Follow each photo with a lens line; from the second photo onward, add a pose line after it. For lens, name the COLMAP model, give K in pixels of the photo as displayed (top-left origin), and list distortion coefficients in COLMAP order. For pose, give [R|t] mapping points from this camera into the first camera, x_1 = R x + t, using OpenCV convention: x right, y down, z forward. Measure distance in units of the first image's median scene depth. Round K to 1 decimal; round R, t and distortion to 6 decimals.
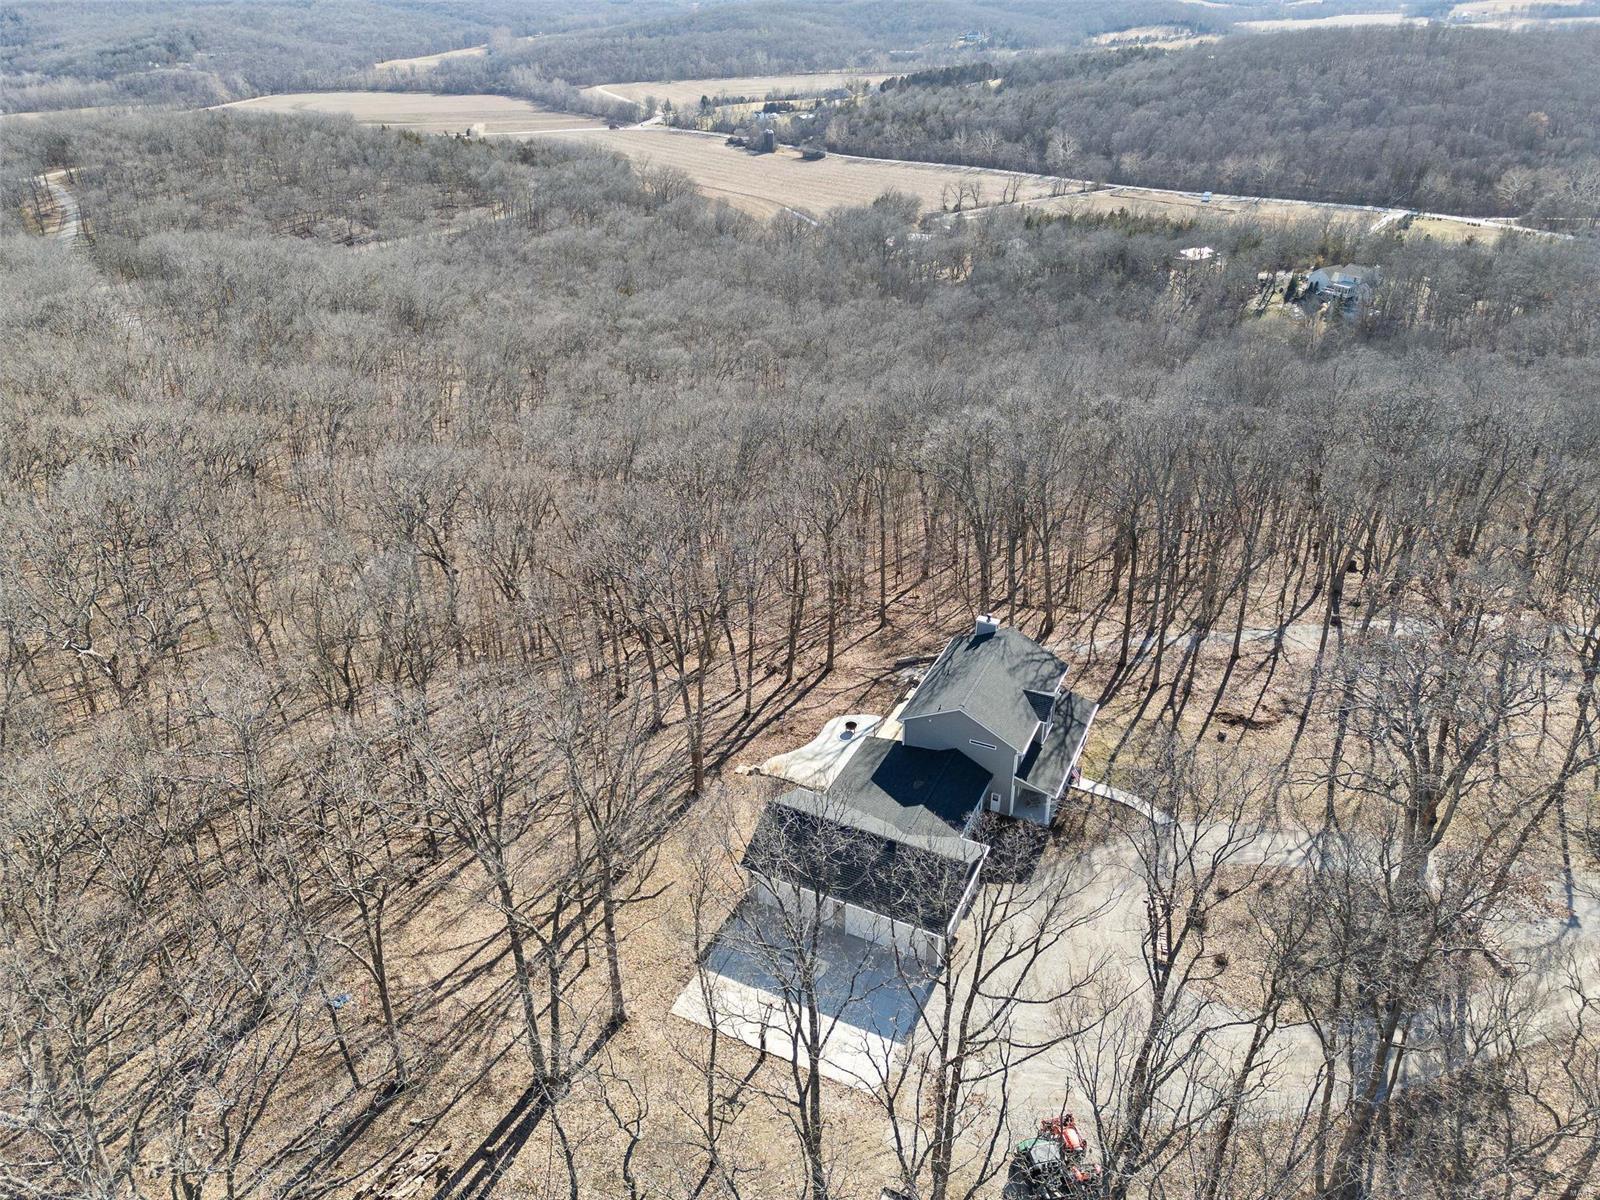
lens RADIAL K [[1127.2, 0, 800.0], [0, 1127.2, 600.0], [0, 0, 1]] dist [0.080198, -0.074874]
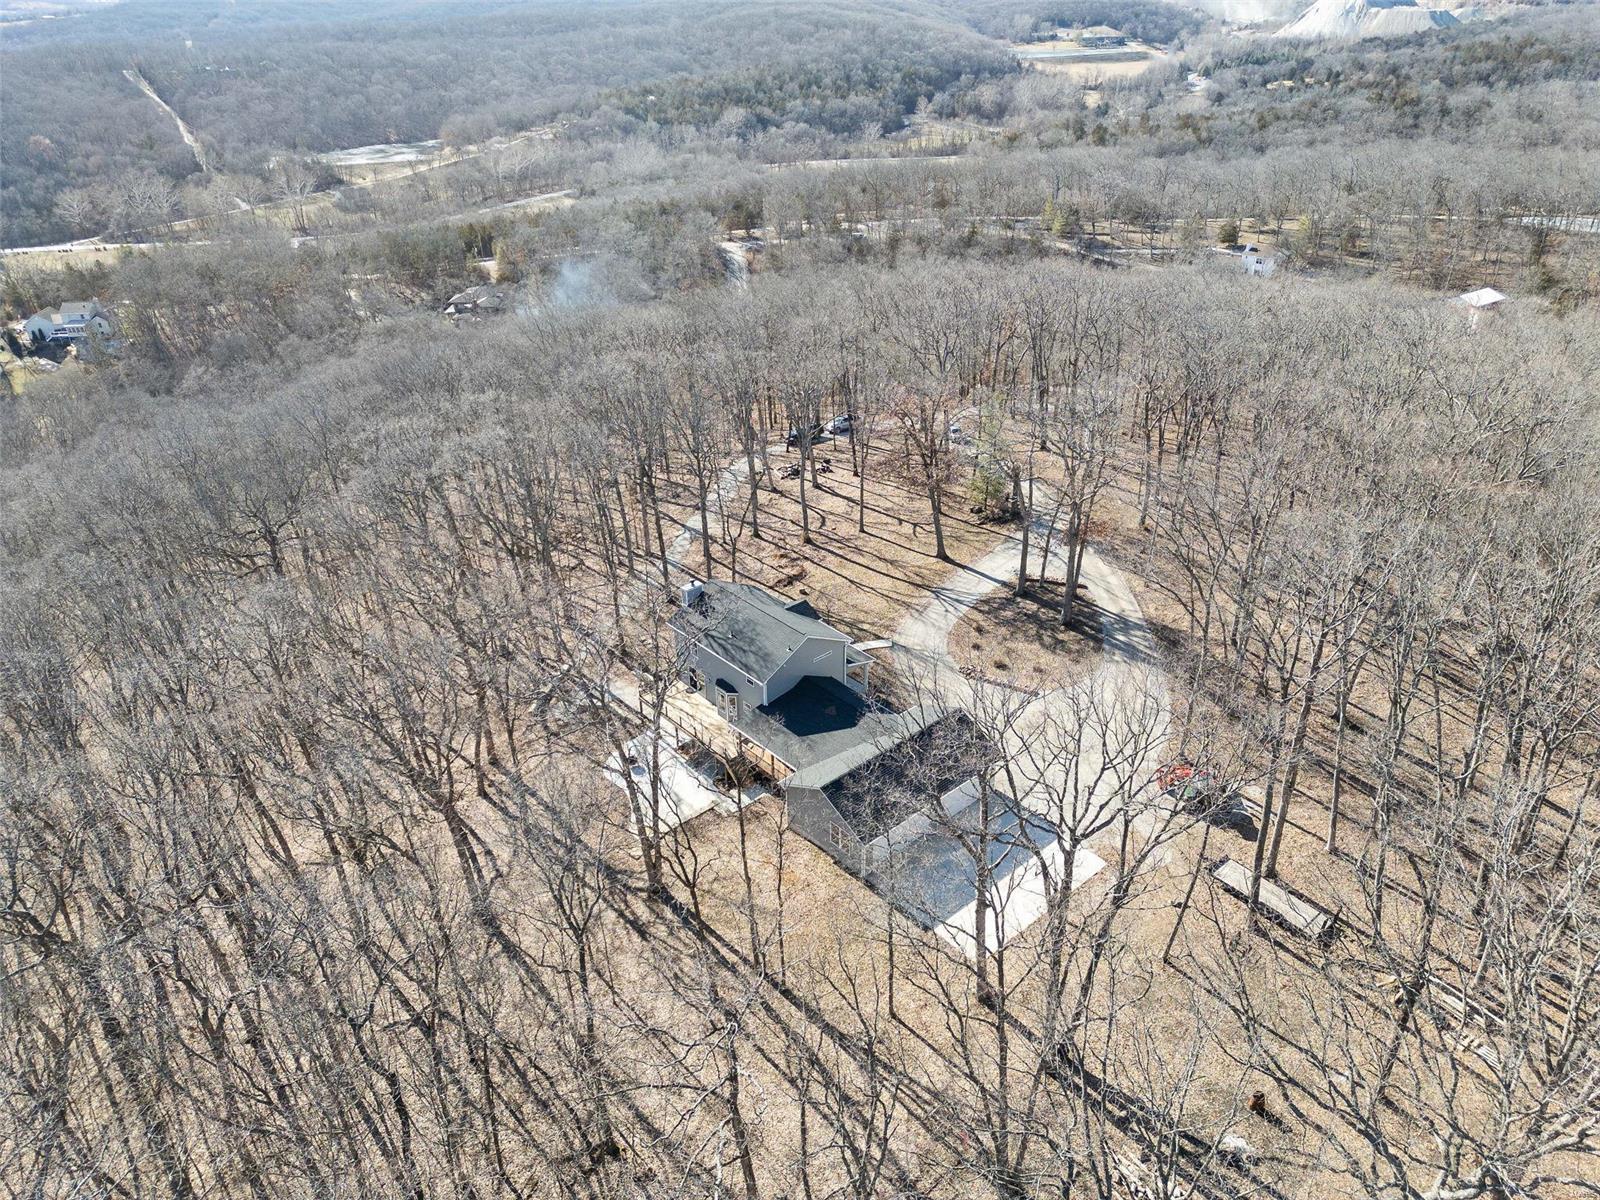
lens RADIAL K [[1127.2, 0, 800.0], [0, 1127.2, 600.0], [0, 0, 1]] dist [0.080198, -0.074874]
pose [[0.390594, -0.442160, 0.807422, -0.064975], [0.457213, 0.854447, 0.246733, -0.018440], [-0.798995, 0.272791, 0.535903, 0.036033]]
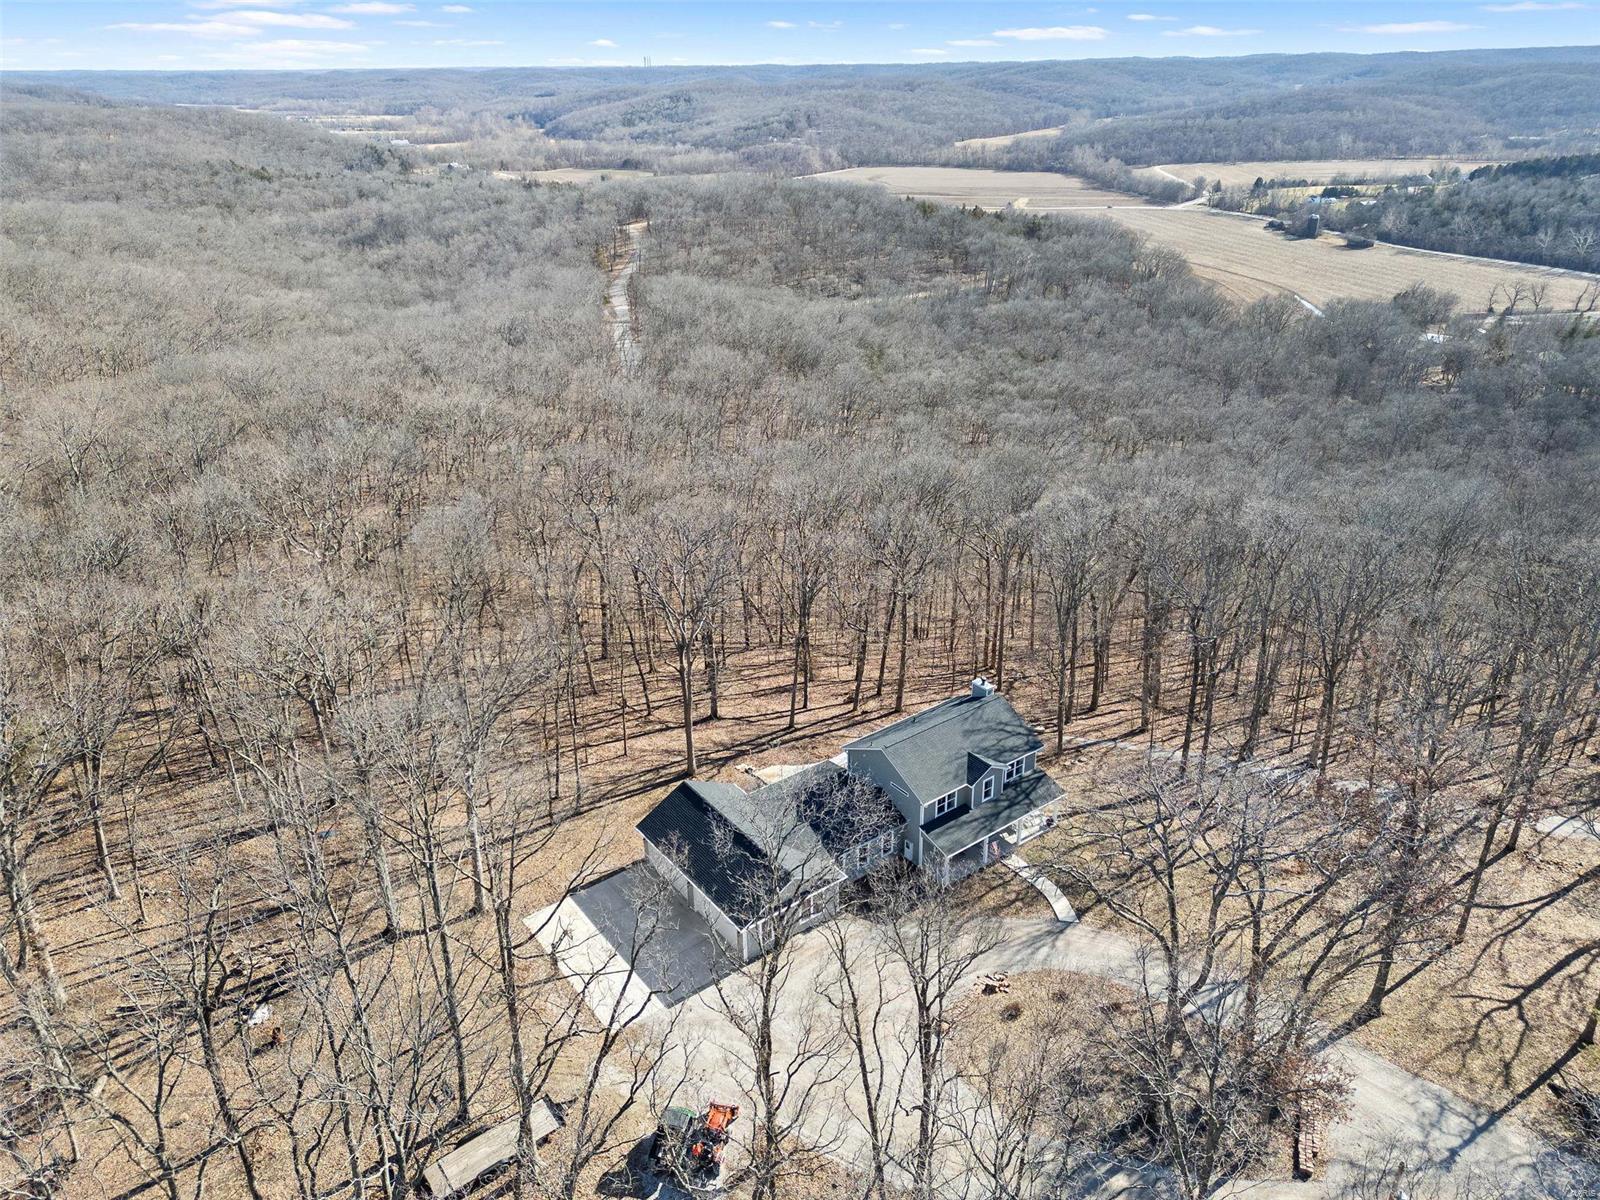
lens RADIAL K [[1127.2, 0, 800.0], [0, 1127.2, 600.0], [0, 0, 1]] dist [0.080198, -0.074874]
pose [[0.889543, 0.193421, -0.413885, 0.042605], [-0.216868, 0.976150, -0.009921, -0.001038], [0.402095, 0.098584, 0.910275, 0.000223]]
